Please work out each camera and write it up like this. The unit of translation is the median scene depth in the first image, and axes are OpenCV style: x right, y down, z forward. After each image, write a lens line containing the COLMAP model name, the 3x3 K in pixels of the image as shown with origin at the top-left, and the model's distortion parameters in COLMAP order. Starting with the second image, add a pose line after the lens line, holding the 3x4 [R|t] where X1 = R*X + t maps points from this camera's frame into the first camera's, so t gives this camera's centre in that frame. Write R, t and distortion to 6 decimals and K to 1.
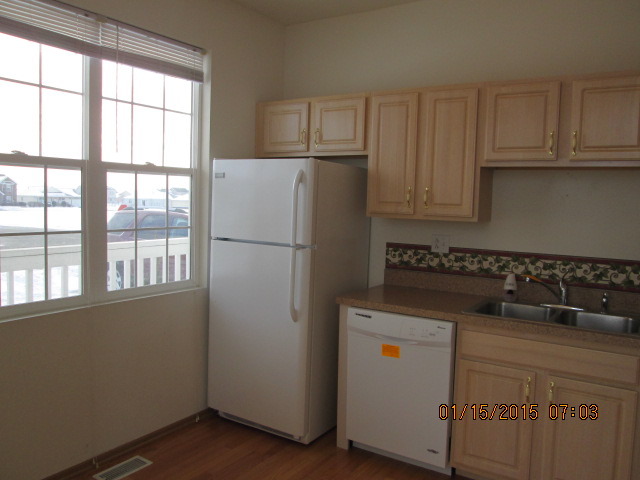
lens RADIAL K [[536.2, 0, 314.0], [0, 536.2, 238.4], [0, 0, 1]] dist [-0.041568, 0.022553]
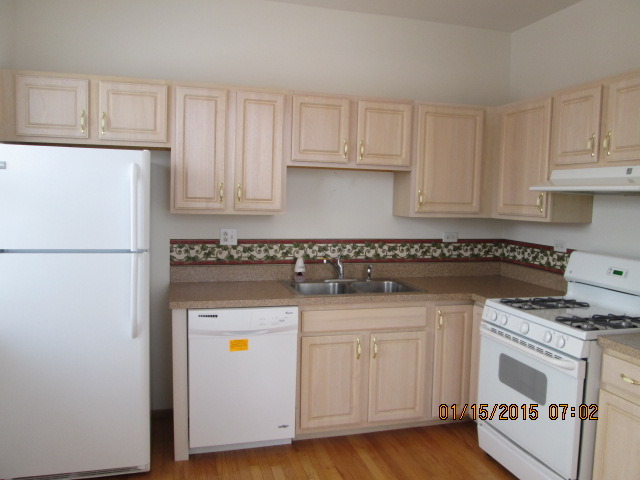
lens RADIAL K [[536.2, 0, 314.7], [0, 536.2, 239.1], [0, 0, 1]] dist [-0.041568, 0.022553]
pose [[0.657459, -0.074698, 0.749778, -0.493637], [0.049926, 0.997206, 0.055570, -0.039214], [-0.751834, 0.000898, 0.659351, 0.212233]]
